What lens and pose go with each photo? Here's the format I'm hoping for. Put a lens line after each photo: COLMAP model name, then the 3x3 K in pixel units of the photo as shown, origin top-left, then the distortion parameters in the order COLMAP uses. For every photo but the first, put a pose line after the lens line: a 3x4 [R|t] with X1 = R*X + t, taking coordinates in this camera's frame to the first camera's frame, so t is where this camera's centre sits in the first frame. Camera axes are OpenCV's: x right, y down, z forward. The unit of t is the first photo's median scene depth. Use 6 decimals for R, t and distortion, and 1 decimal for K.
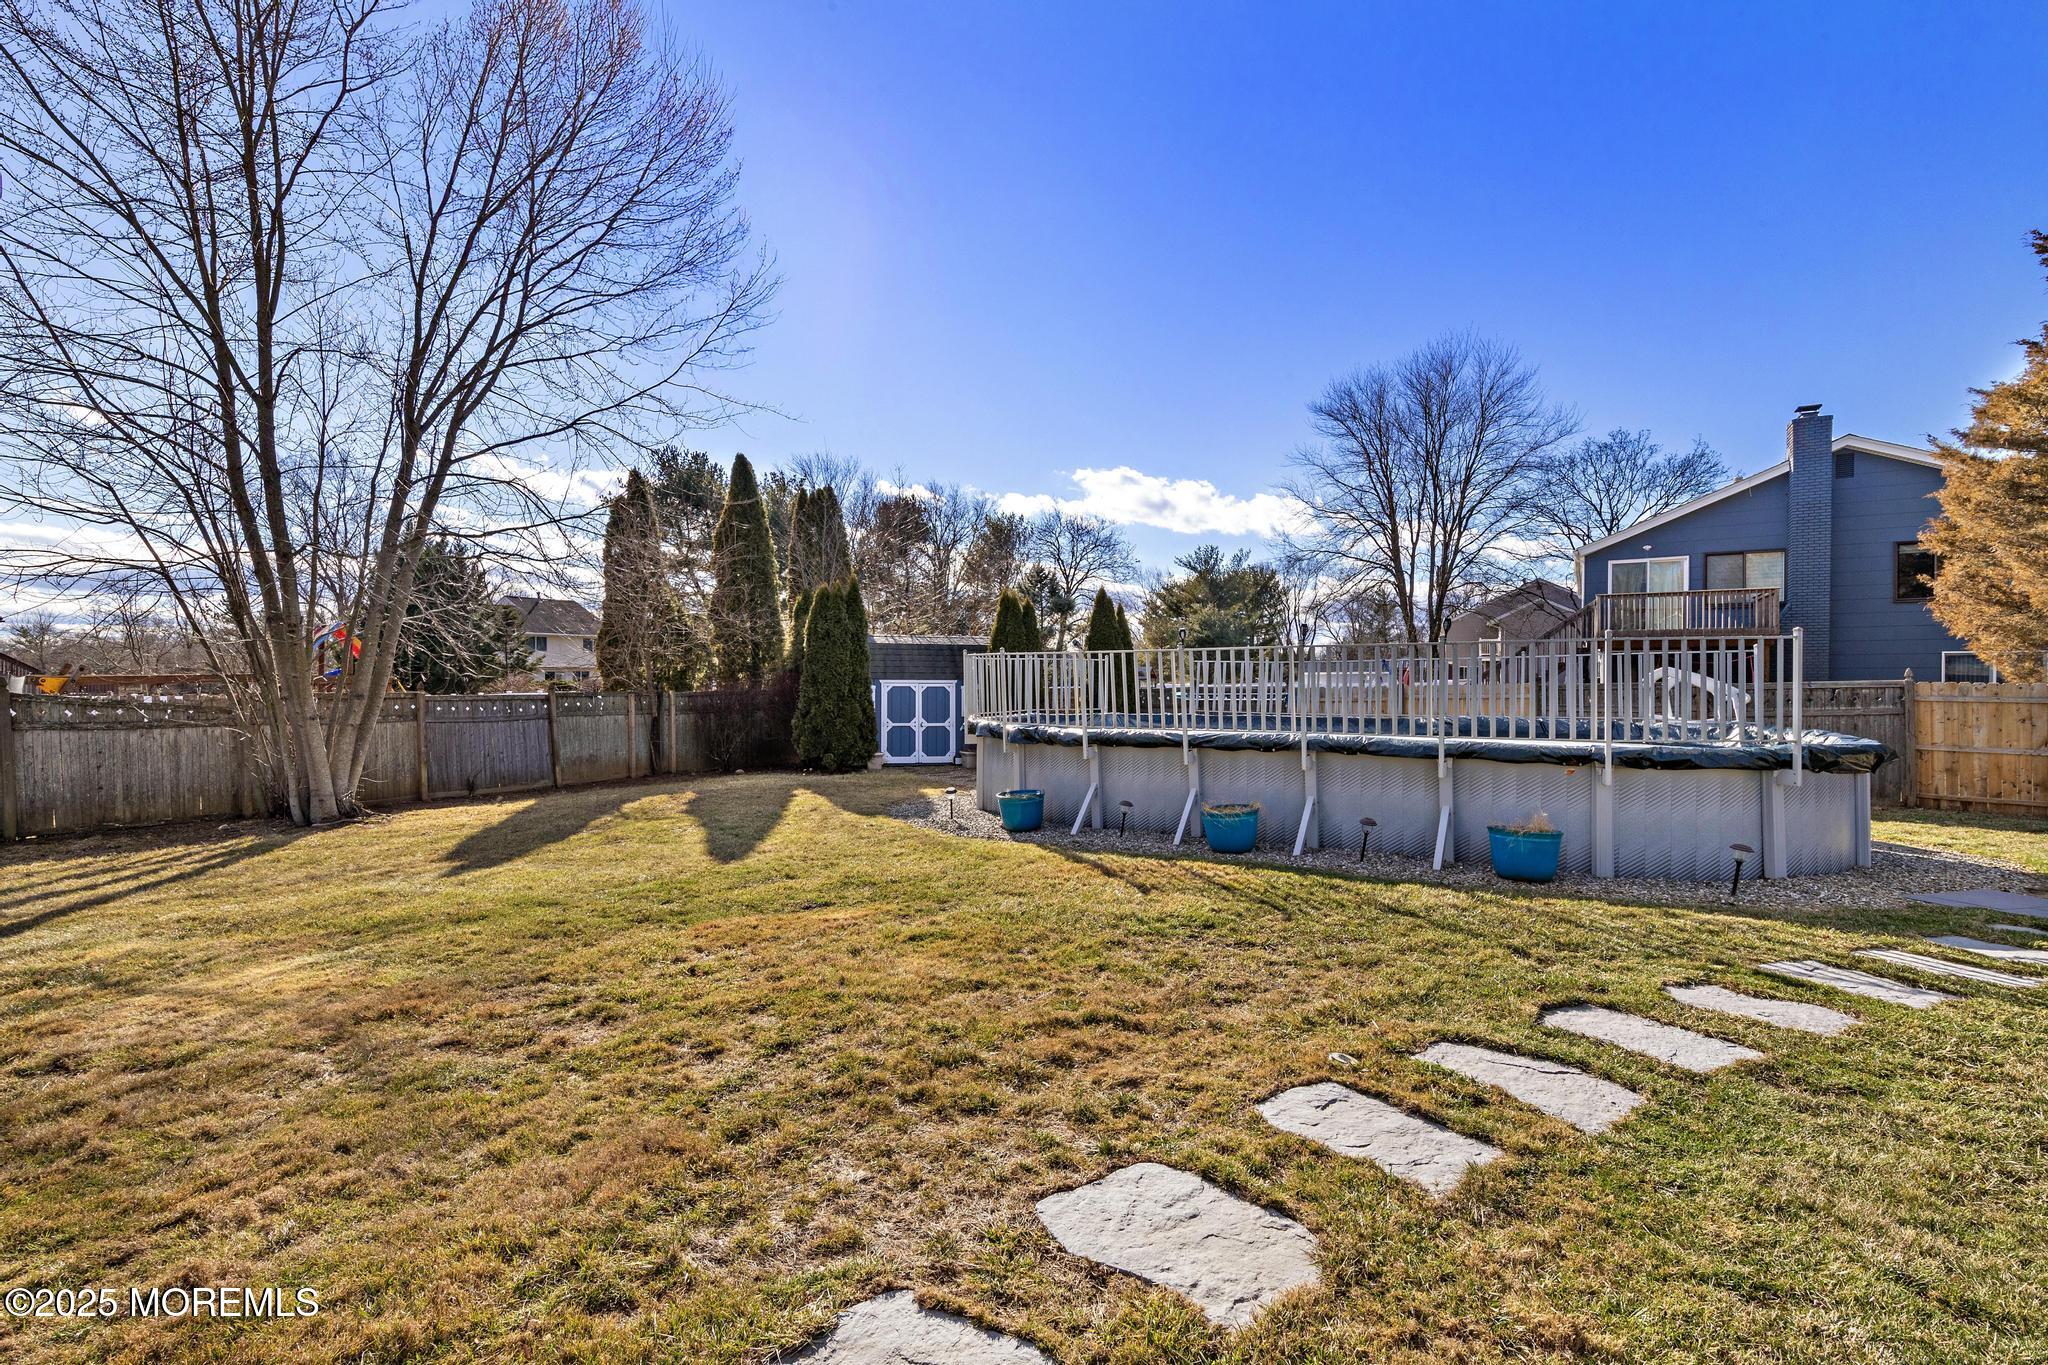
lens RADIAL K [[971.5, 0, 1024.0], [0, 971.5, 682.5], [0, 0, 1]] dist [-0.016406, -0.000021]
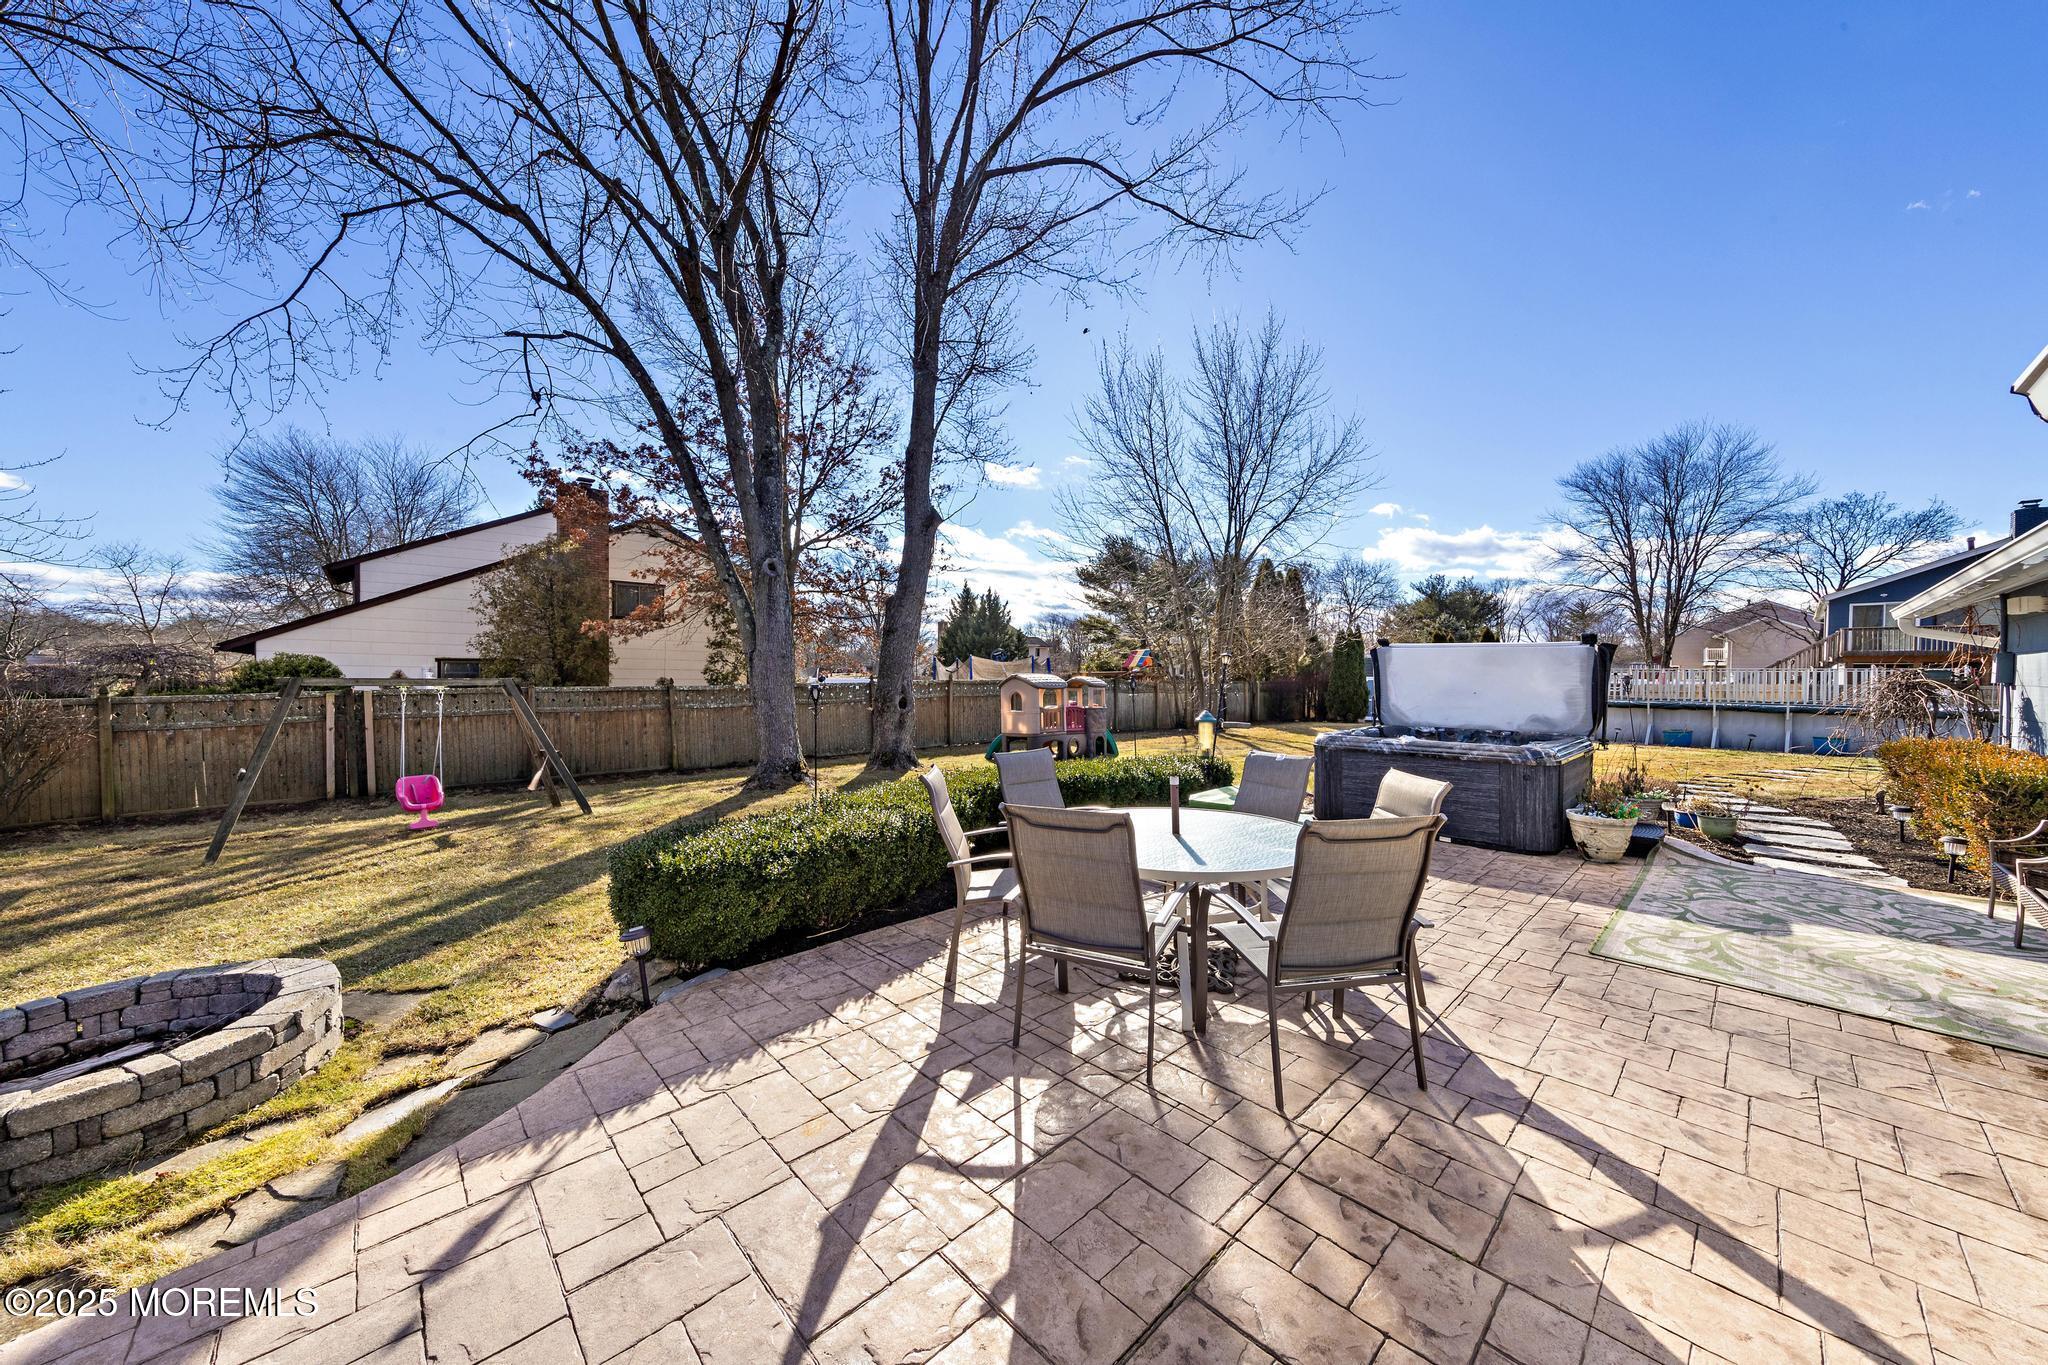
lens RADIAL K [[701.2, 0, 1031.8], [0, 701.2, 676.4], [0, 0, 1]] dist [-0.000017, -0.000003]
pose [[0.954478, 0.014066, -0.297950, -0.139662], [-0.012845, 0.999899, 0.006054, -0.001294], [0.298006, -0.001951, 0.954562, -0.209094]]
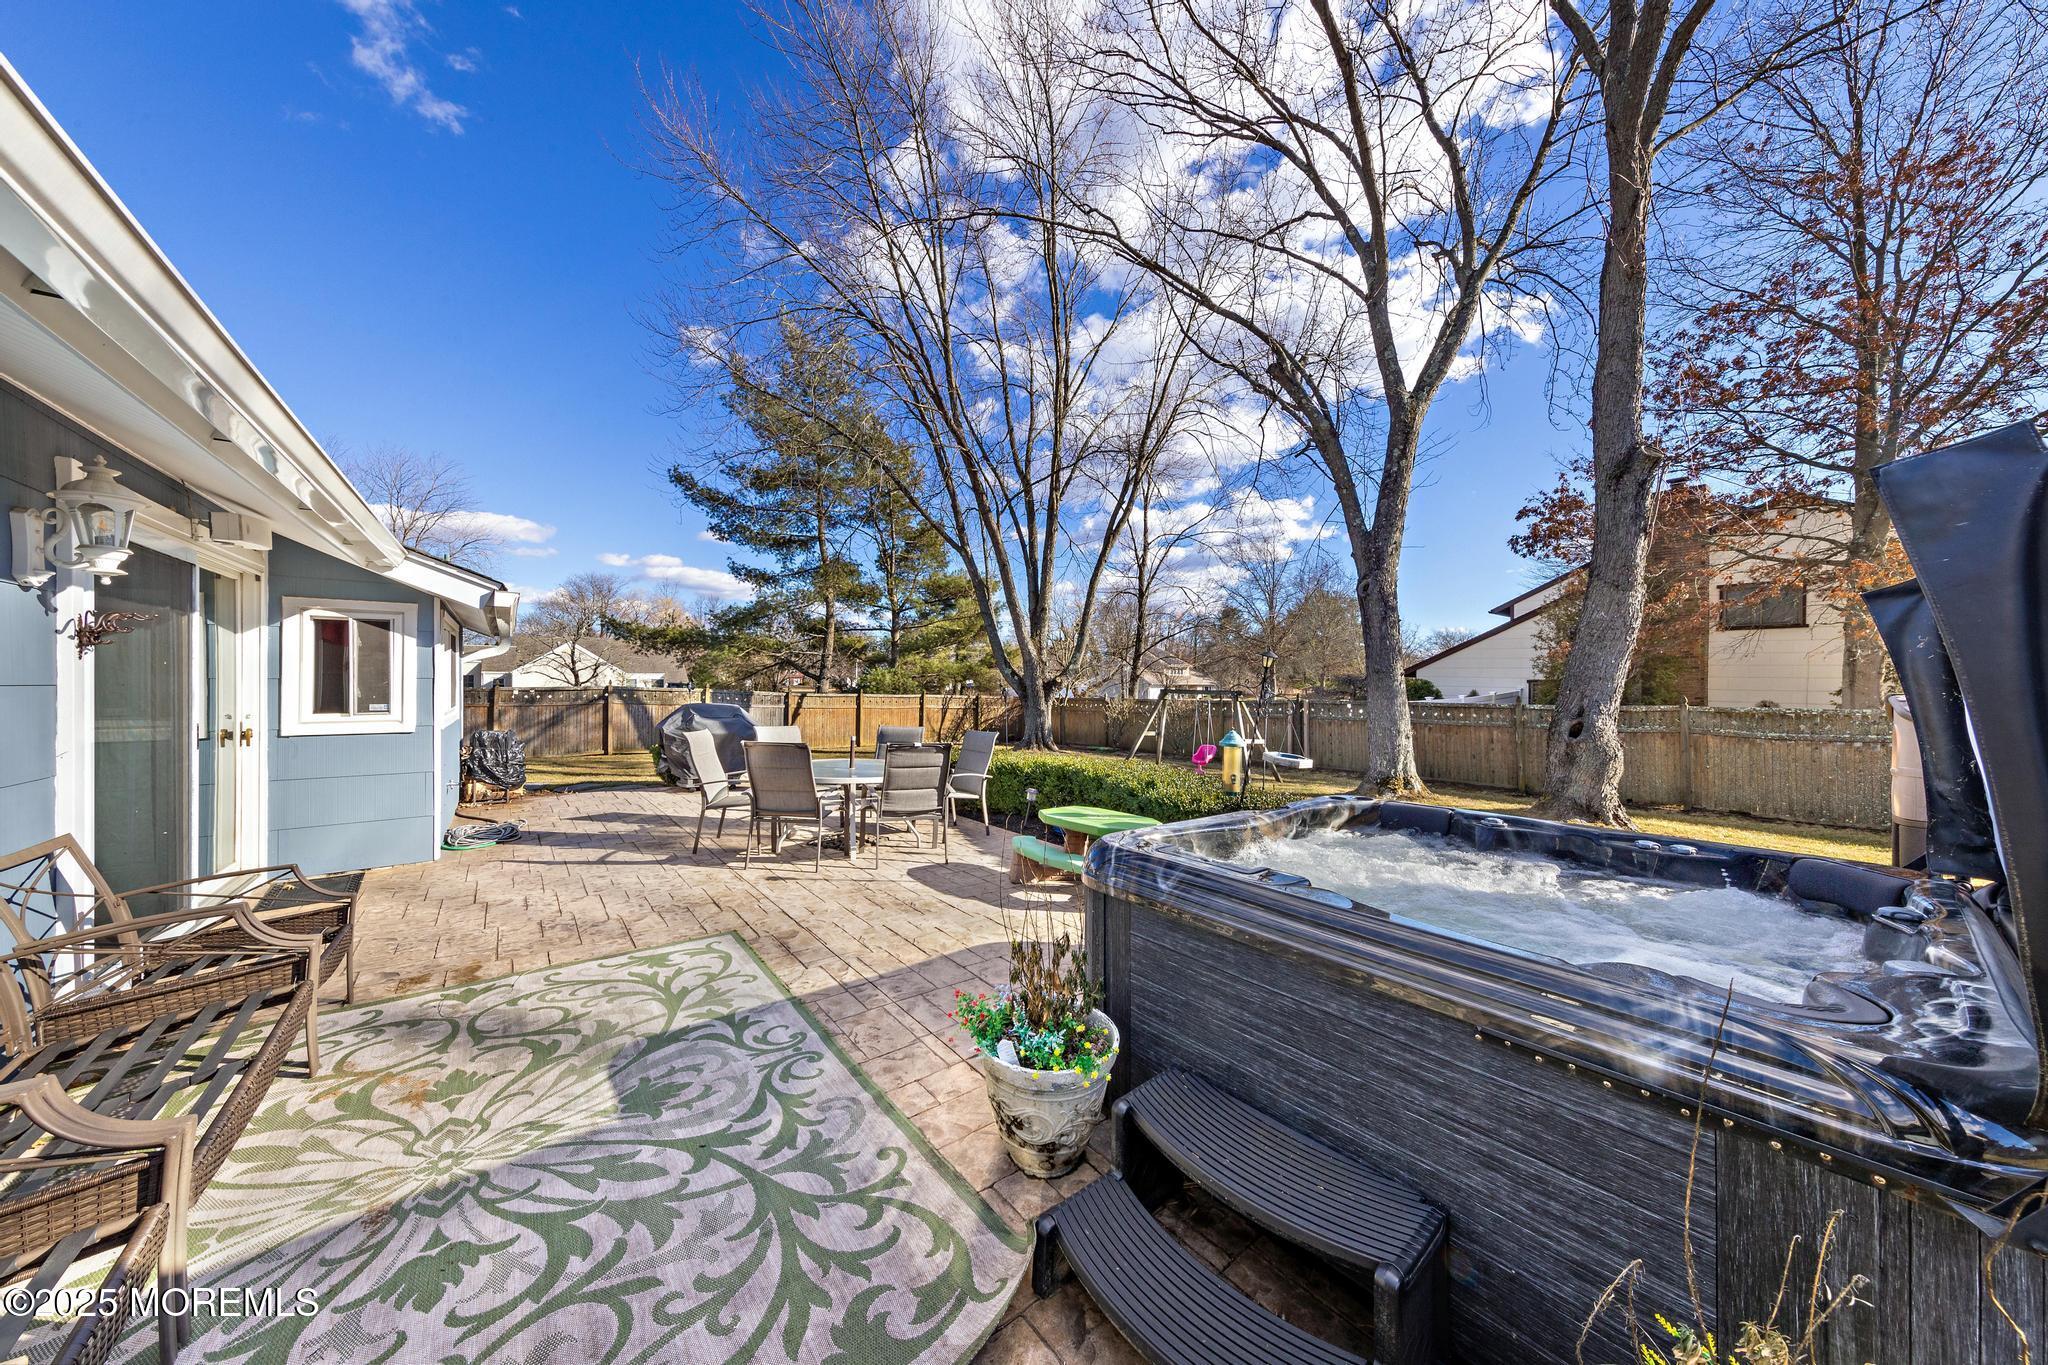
lens RADIAL K [[701.2, 0, 1031.8], [0, 701.2, 676.4], [0, 0, 1]] dist [-0.000017, -0.000003]
pose [[-0.408812, -0.007883, -0.912584, -0.062618], [-0.008489, 0.999952, -0.004835, -0.001249], [0.912579, 0.005770, -0.408860, -0.084687]]
